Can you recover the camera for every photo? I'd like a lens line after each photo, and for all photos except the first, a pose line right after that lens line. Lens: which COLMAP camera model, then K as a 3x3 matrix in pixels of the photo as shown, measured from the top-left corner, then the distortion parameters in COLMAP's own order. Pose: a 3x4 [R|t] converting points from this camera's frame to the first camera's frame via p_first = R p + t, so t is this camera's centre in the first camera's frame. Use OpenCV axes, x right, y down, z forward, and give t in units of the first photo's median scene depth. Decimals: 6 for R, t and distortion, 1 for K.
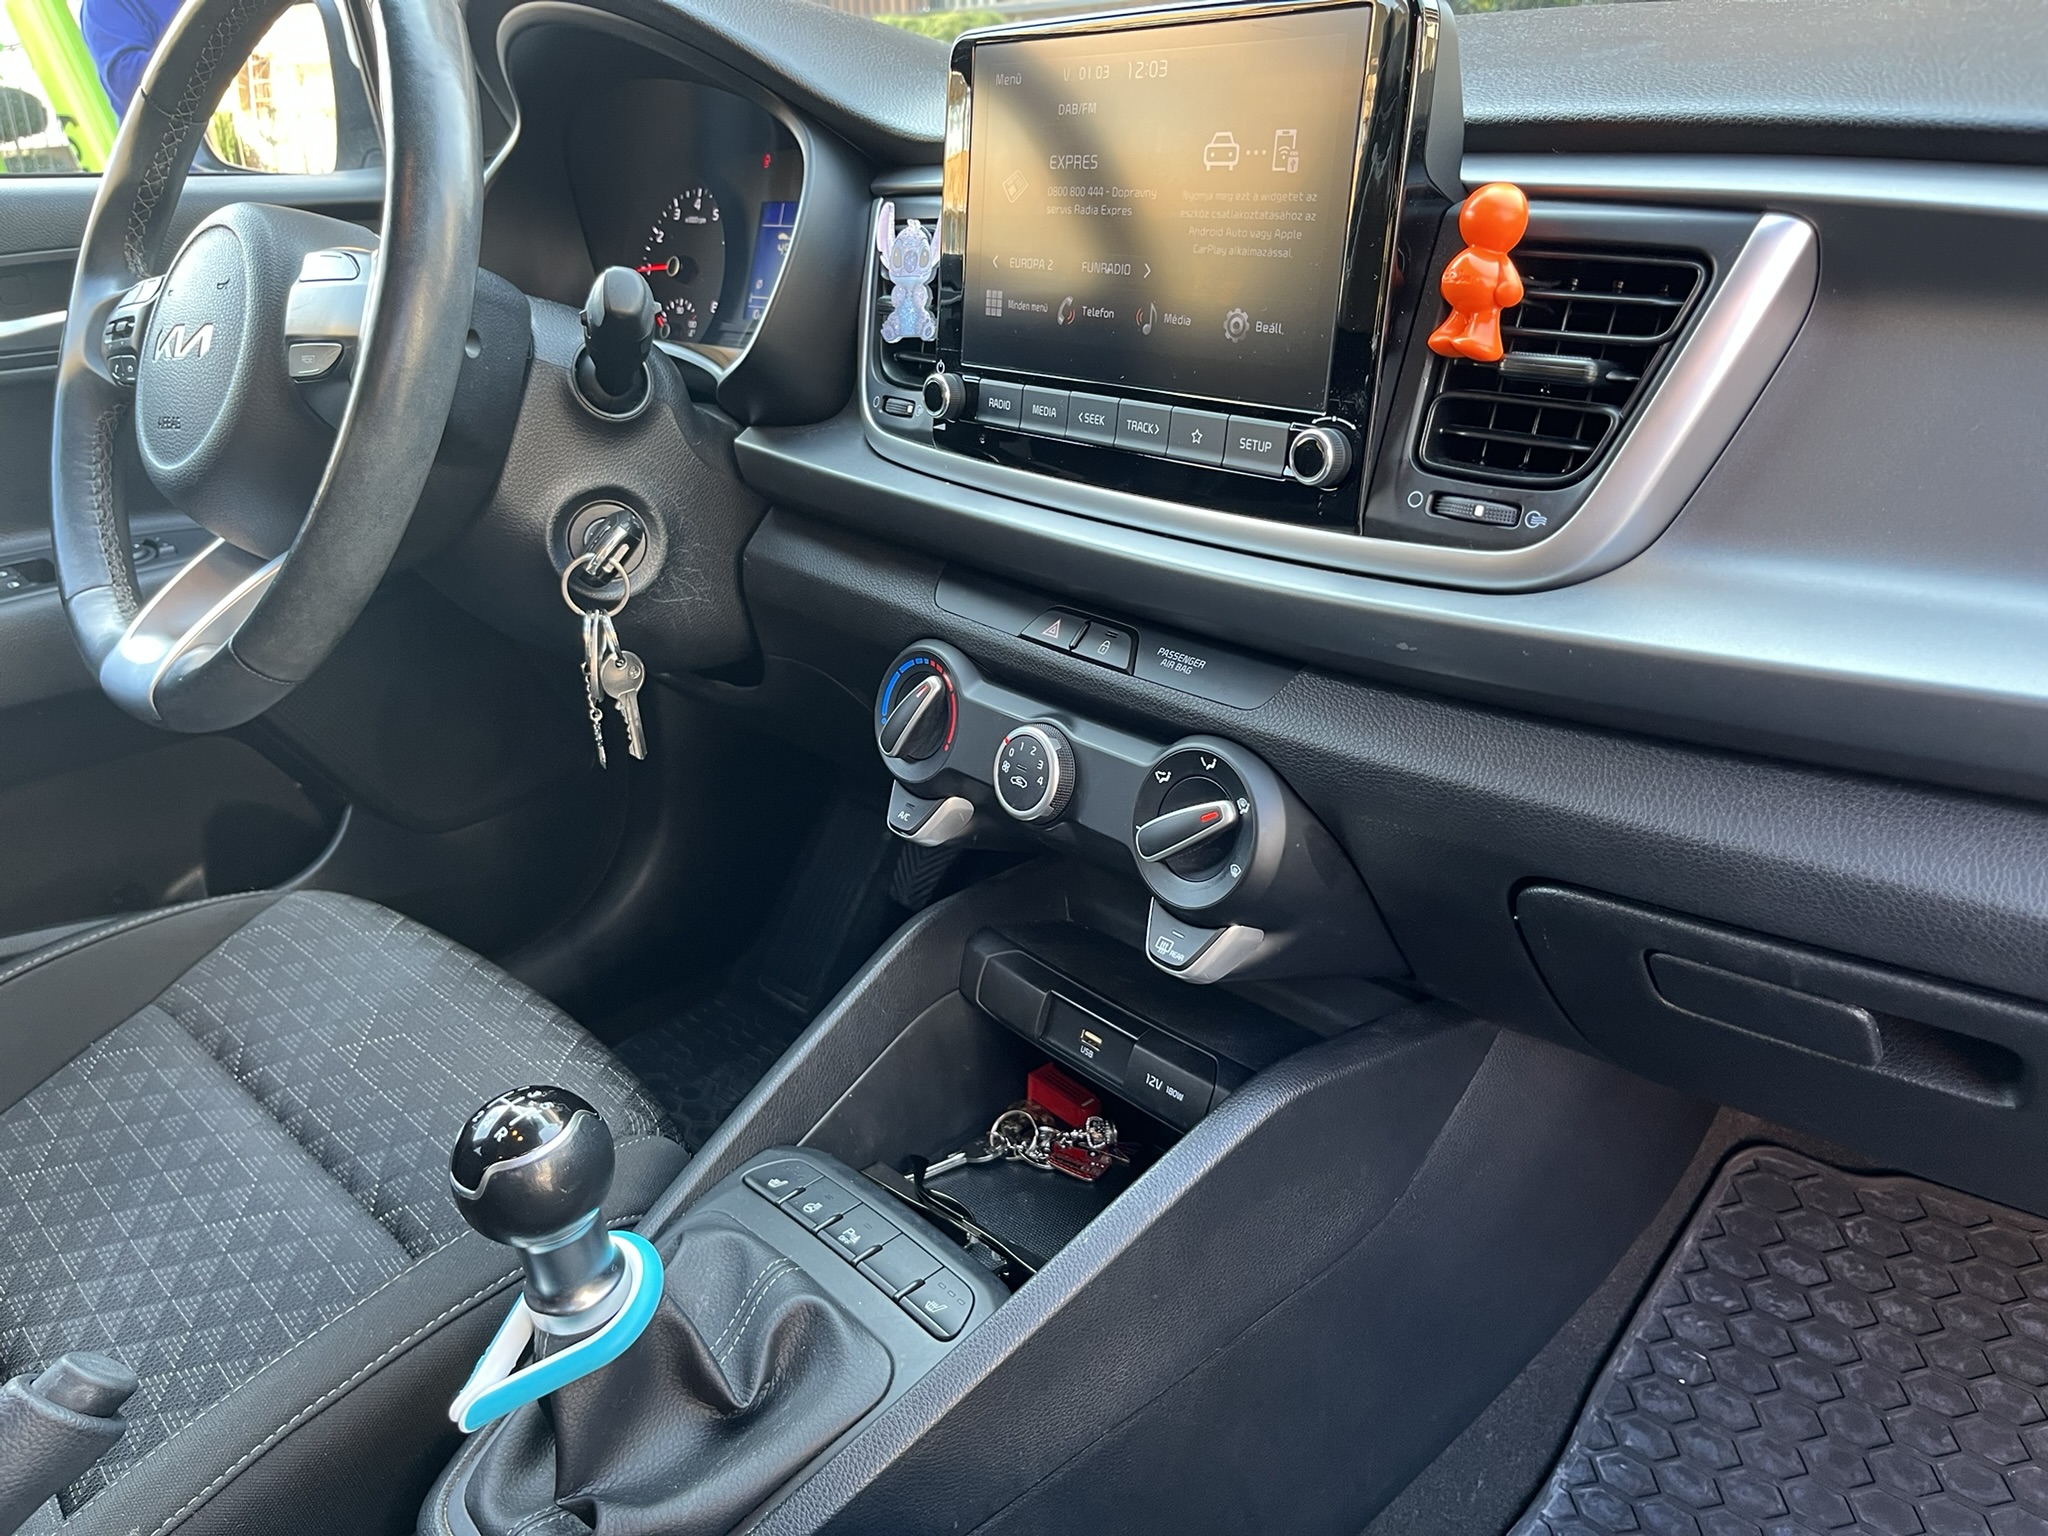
lens RADIAL K [[1581.2, 0, 1018.1], [0, 1581.2, 776.1], [0, 0, 1]] dist [0.053867, -0.104474]
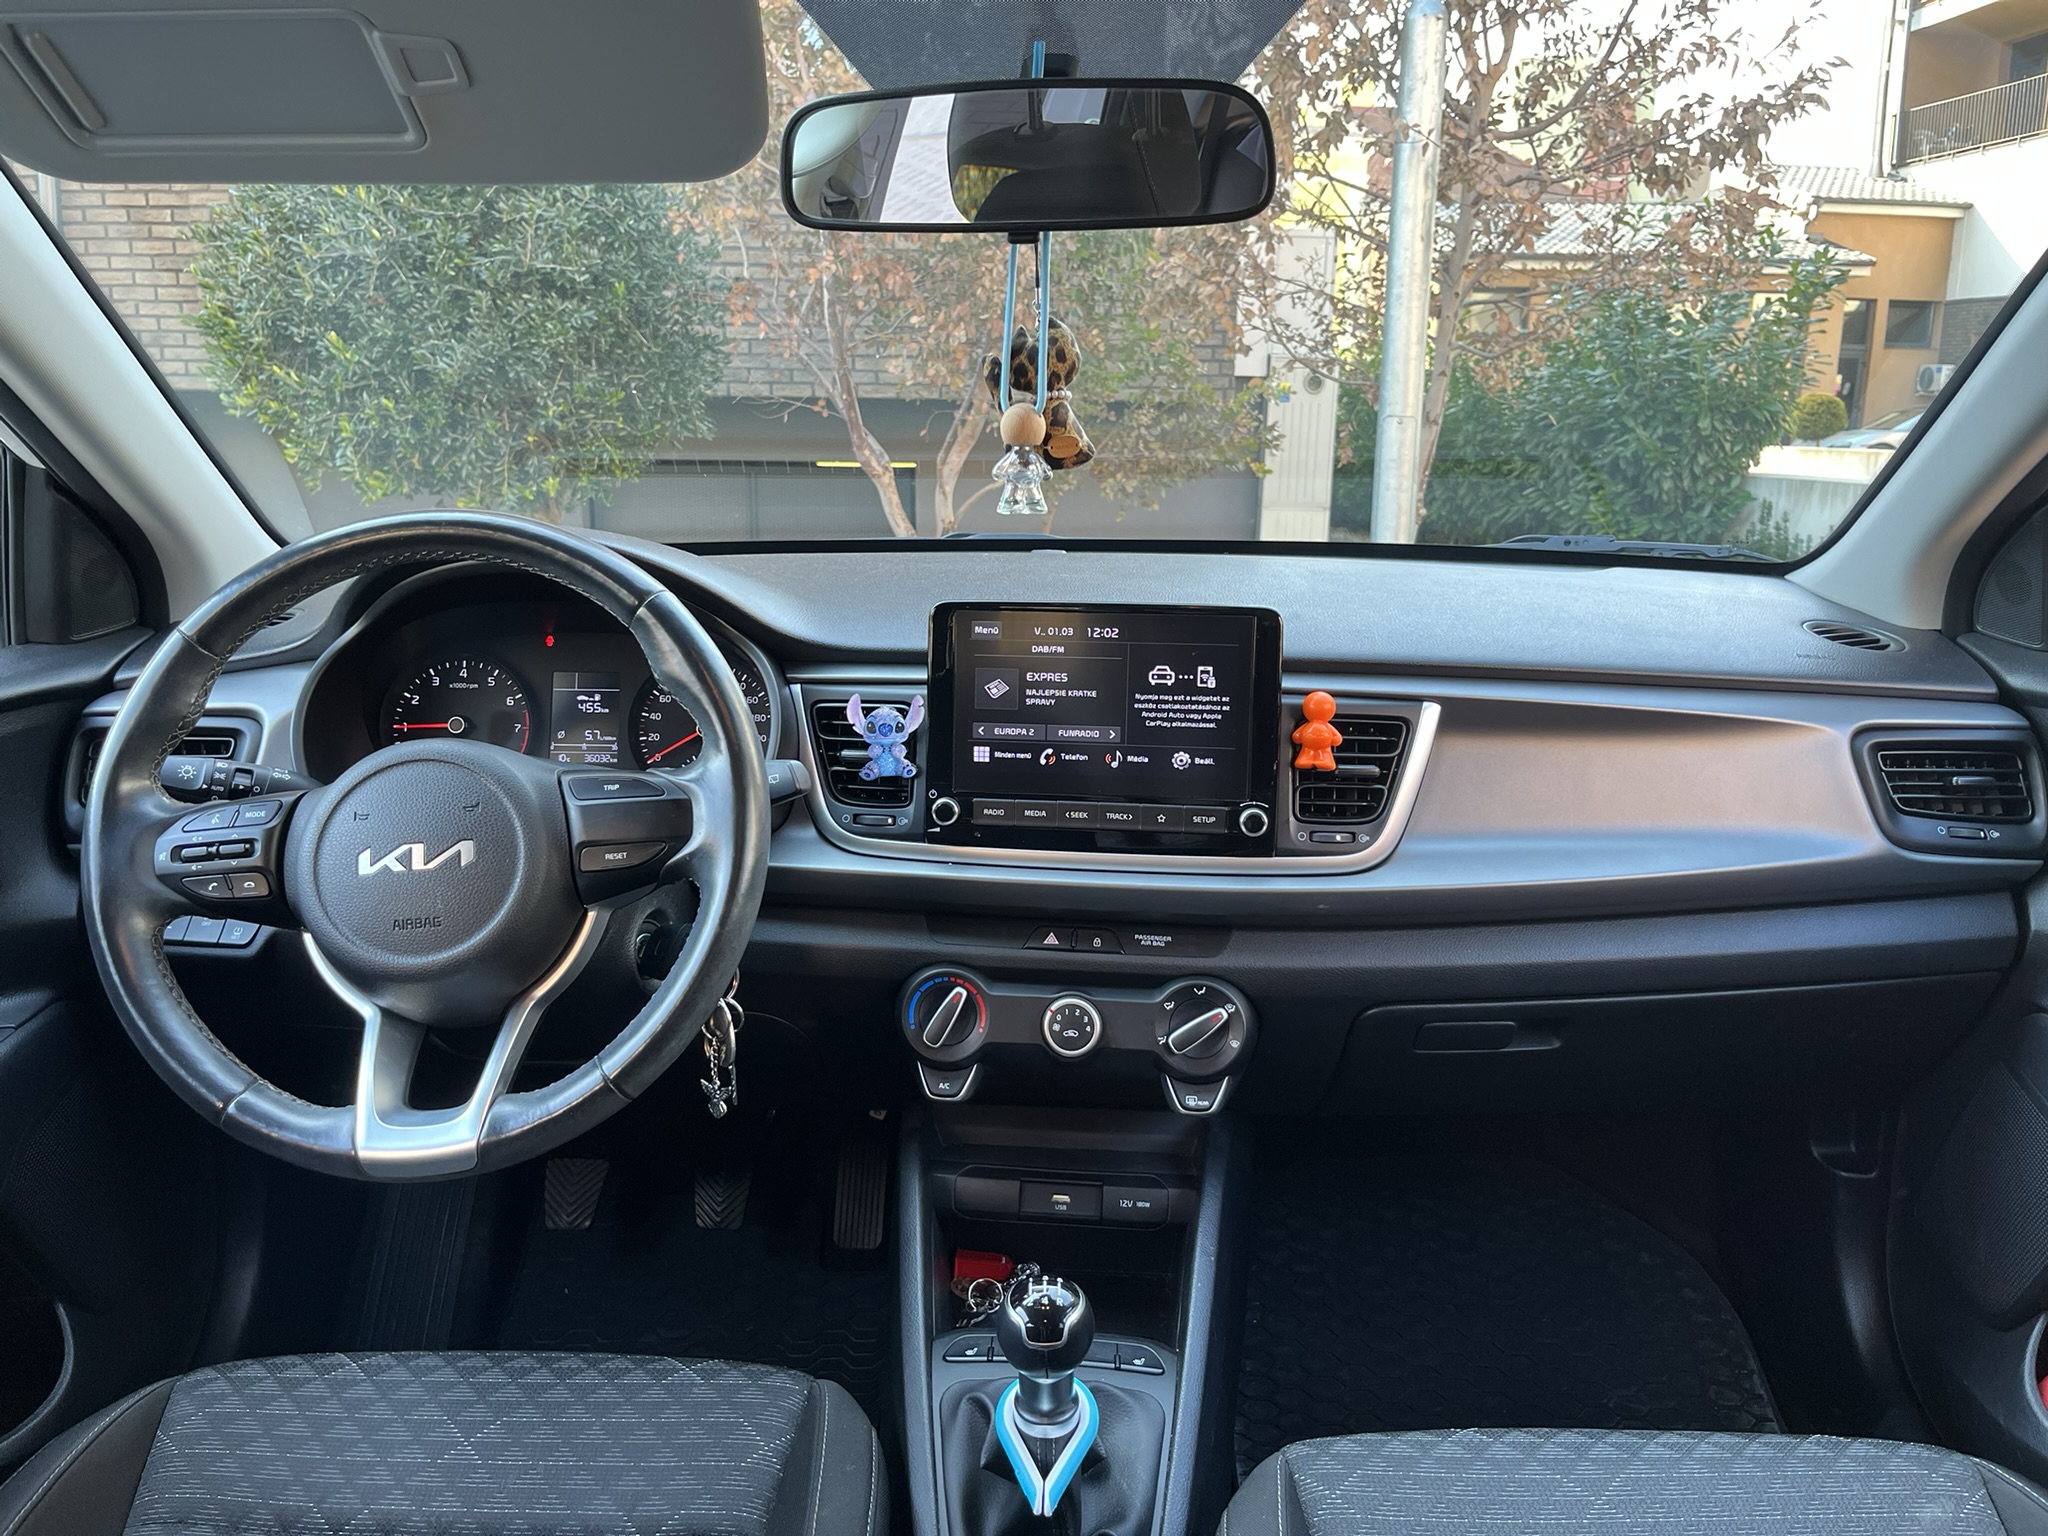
lens RADIAL K [[1577.0, 0, 1017.3], [0, 1577.0, 759.1], [0, 0, 1]] dist [0.093757, -0.155009]
pose [[0.716080, -0.122781, 0.687135, -1.150513], [0.234993, 0.969350, -0.071683, -0.170957], [-0.657273, 0.212802, 0.722985, -0.218183]]
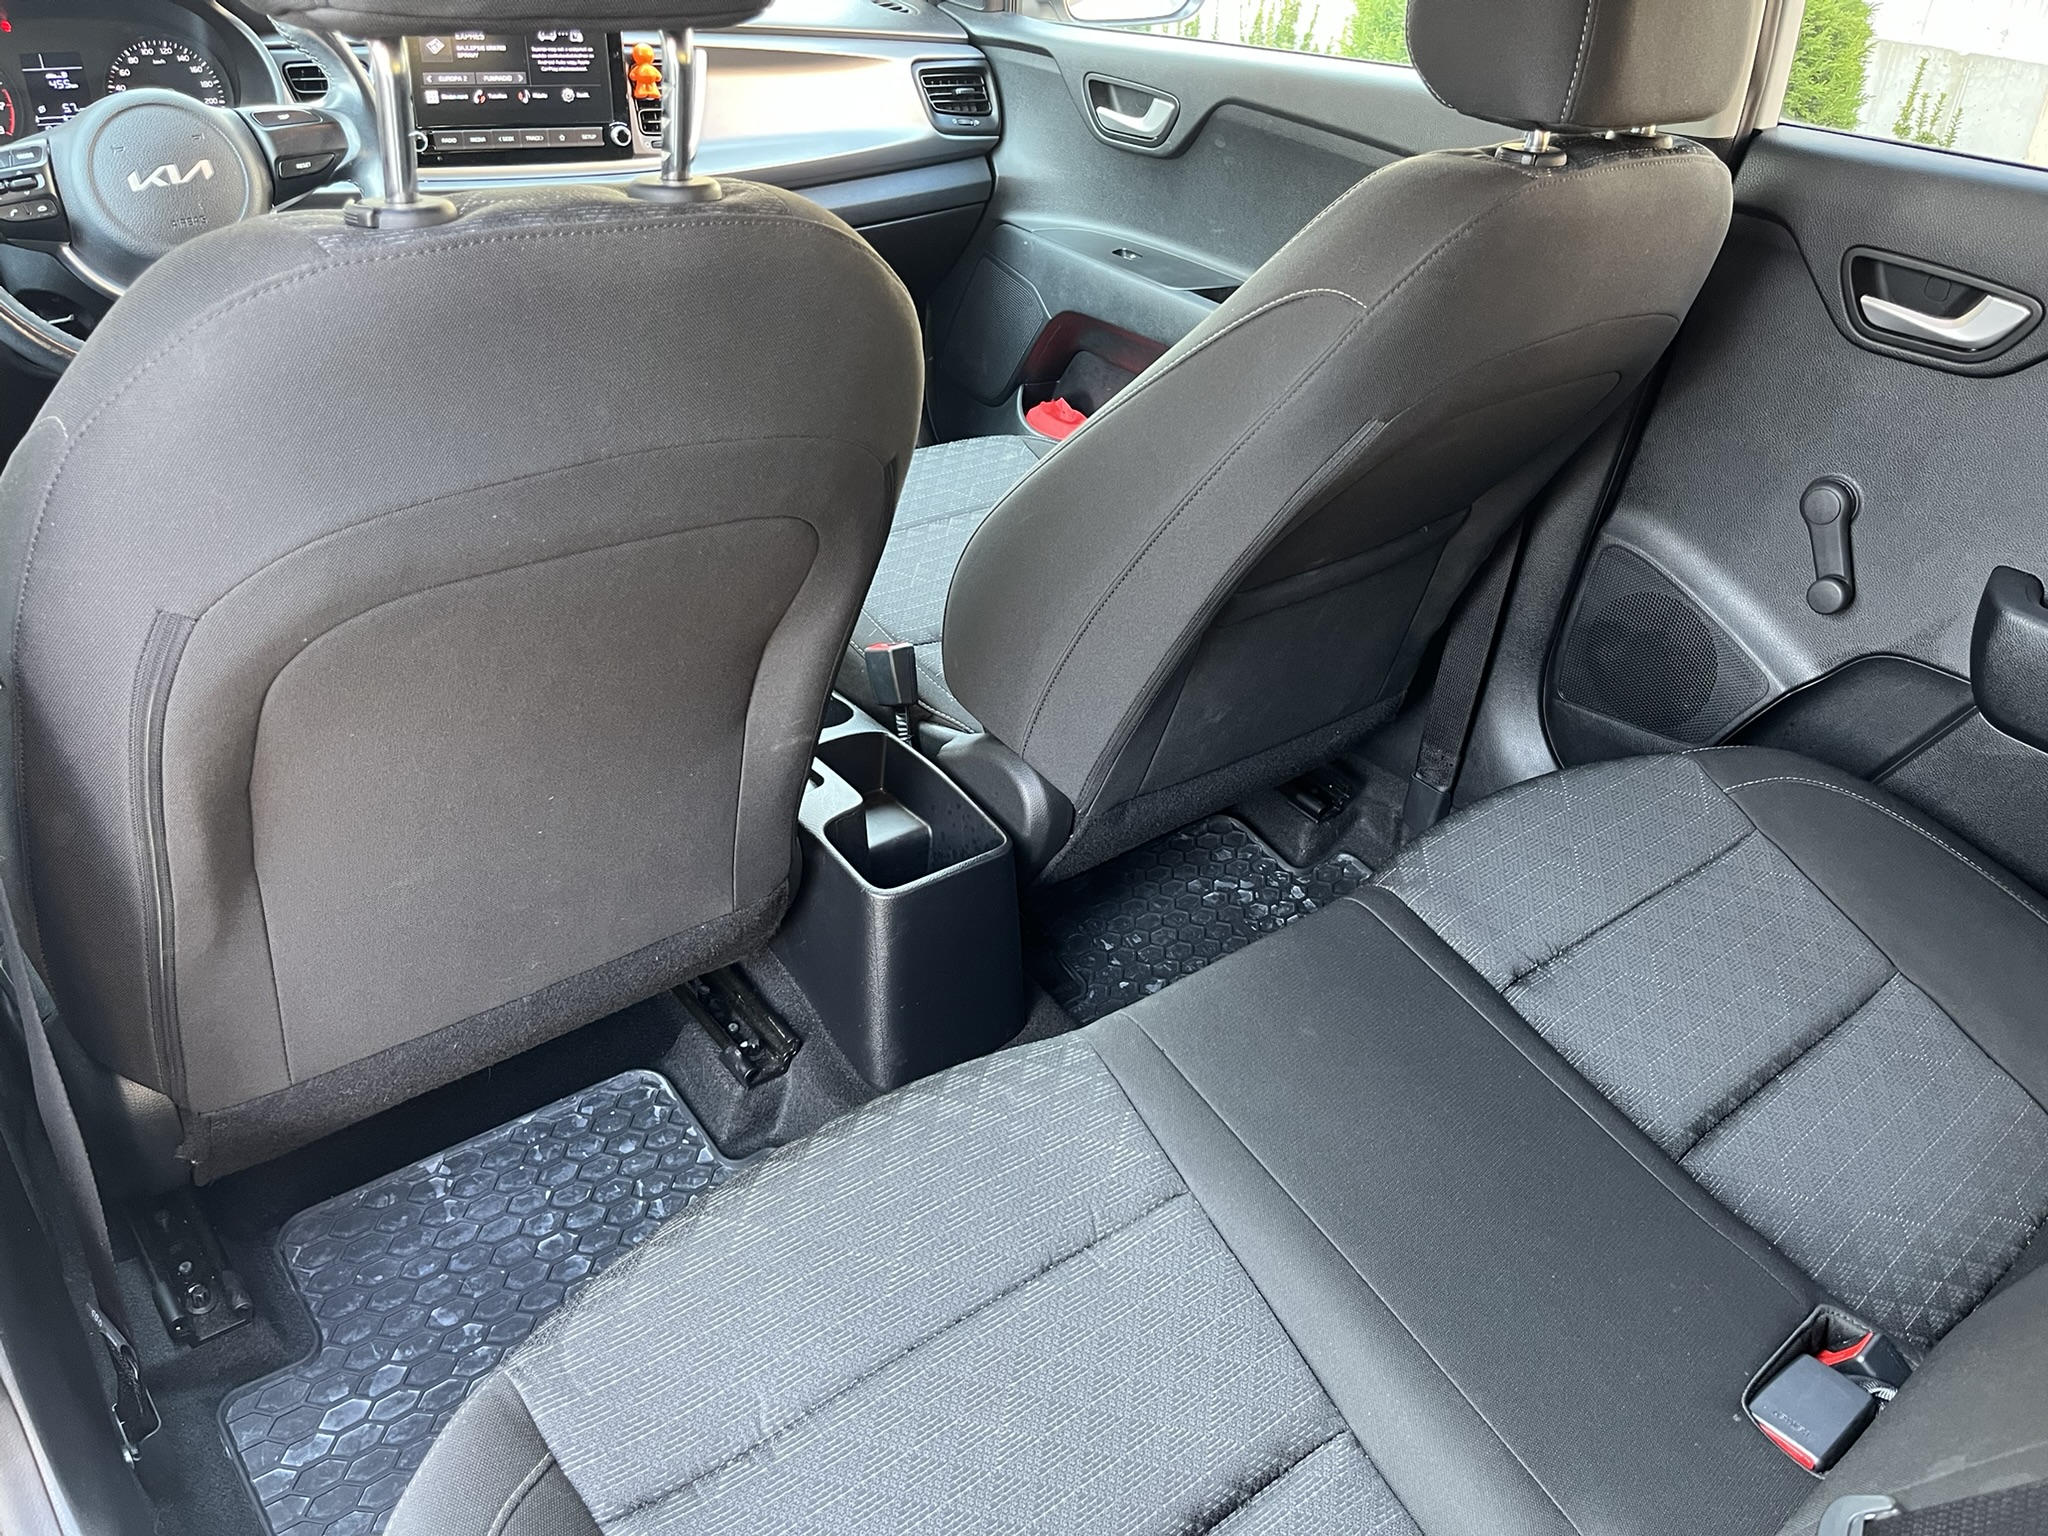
lens RADIAL K [[1535.5, 0, 1011.7], [0, 1535.5, 769.6], [0, 0, 1]] dist [0.100050, -0.139045]
pose [[0.089165, -0.488587, 0.867947, -2.513433], [0.300416, 0.844028, 0.444260, -0.234011], [-0.949632, 0.221133, 0.222037, -0.116267]]
